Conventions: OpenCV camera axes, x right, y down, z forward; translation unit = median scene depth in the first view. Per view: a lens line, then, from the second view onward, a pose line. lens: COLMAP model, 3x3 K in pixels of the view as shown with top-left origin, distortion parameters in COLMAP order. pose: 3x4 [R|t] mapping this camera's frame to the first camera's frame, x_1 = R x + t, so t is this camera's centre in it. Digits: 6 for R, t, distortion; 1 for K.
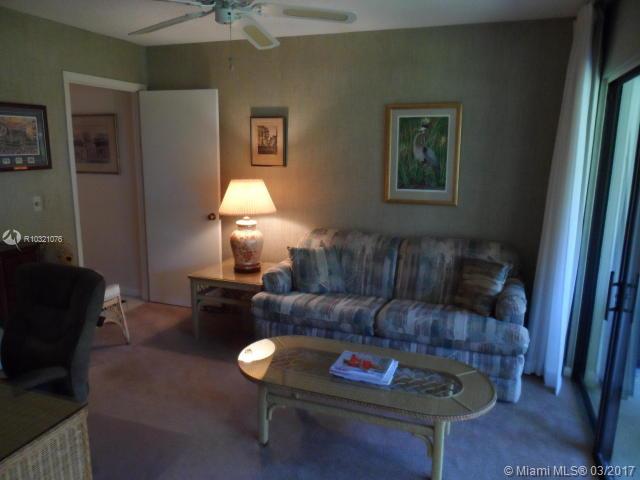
lens RADIAL K [[479.5, 0, 319.7], [0, 479.5, 240.0], [0, 0, 1]] dist [-0.000475, -0.005301]
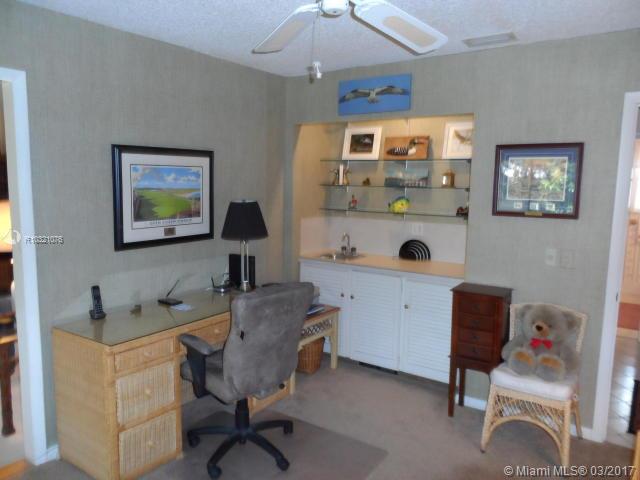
lens RADIAL K [[479.5, 0, 320.1], [0, 479.5, 240.0], [0, 0, 1]] dist [-0.000475, -0.005301]
pose [[-0.244803, 0.123824, -0.961633, 0.336359], [-0.198463, 0.964412, 0.174705, -0.177273], [0.949044, 0.233617, -0.211517, 0.802871]]
